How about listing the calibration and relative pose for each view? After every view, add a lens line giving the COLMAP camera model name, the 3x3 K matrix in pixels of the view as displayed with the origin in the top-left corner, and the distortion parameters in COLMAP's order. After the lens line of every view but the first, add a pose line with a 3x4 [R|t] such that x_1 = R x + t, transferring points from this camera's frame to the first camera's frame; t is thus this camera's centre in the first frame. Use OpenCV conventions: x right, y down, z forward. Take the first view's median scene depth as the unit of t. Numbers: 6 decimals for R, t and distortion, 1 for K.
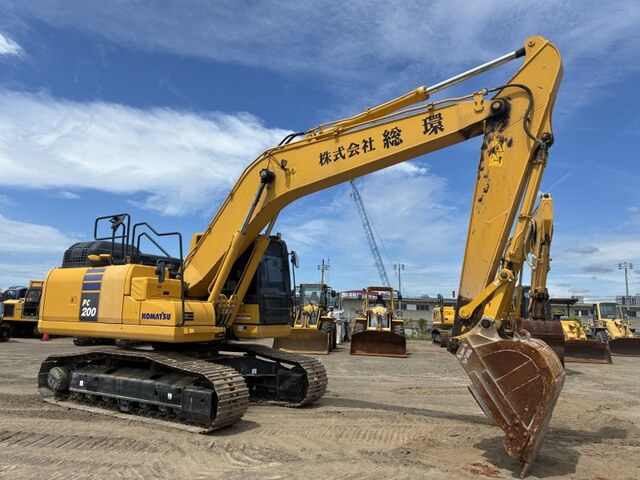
lens RADIAL K [[512.2, 0, 320.0], [0, 512.2, 240.0], [0, 0, 1]] dist [0.031035, -0.005762]
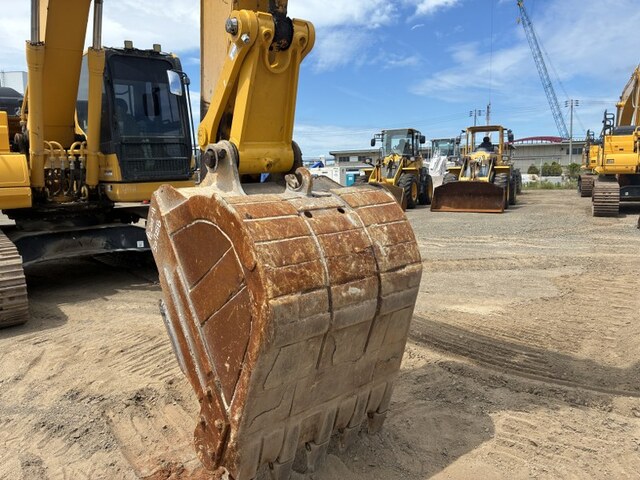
lens RADIAL K [[497.3, 0, 320.0], [0, 497.3, 240.0], [0, 0, 1]] dist [0.030287, -0.000203]
pose [[0.936120, -0.004583, -0.351650, 0.160626], [0.101989, 0.960482, 0.258986, 0.037726], [0.336567, -0.278306, 0.899594, 0.187217]]
